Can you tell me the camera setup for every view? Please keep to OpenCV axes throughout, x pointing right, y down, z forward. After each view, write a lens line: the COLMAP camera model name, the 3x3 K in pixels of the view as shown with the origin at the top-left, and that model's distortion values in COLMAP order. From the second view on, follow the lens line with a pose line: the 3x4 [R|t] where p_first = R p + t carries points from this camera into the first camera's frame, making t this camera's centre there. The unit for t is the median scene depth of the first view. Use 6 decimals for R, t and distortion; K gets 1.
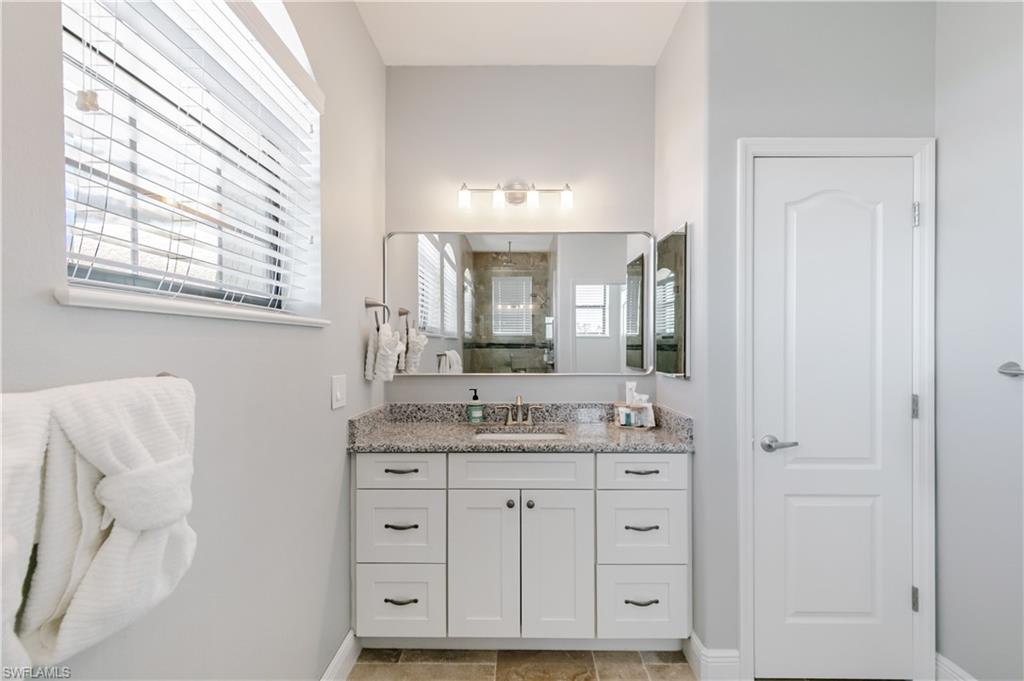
lens RADIAL K [[472.6, 0, 511.6], [0, 472.6, 345.0], [0, 0, 1]] dist [0.010746, -0.000840]
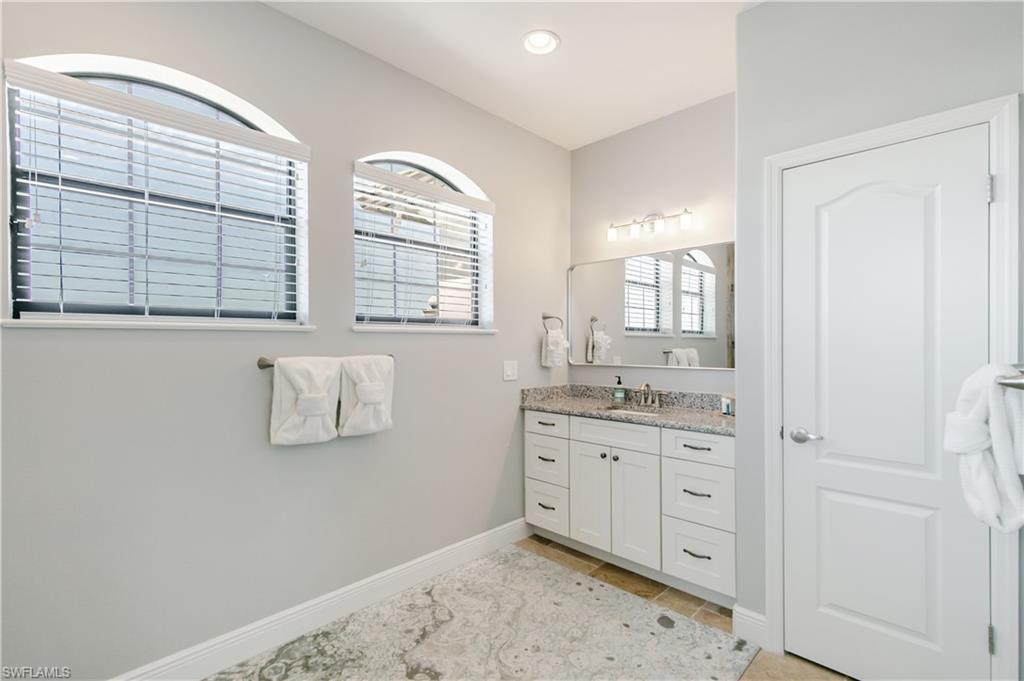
lens RADIAL K [[472.6, 0, 513.4], [0, 472.6, 341.2], [0, 0, 1]] dist [0.010746, -0.000840]
pose [[0.715805, -0.005998, -0.698275, 0.787971], [0.002218, 0.999978, -0.006315, 0.001888], [0.698297, 0.002972, 0.715802, -0.199644]]
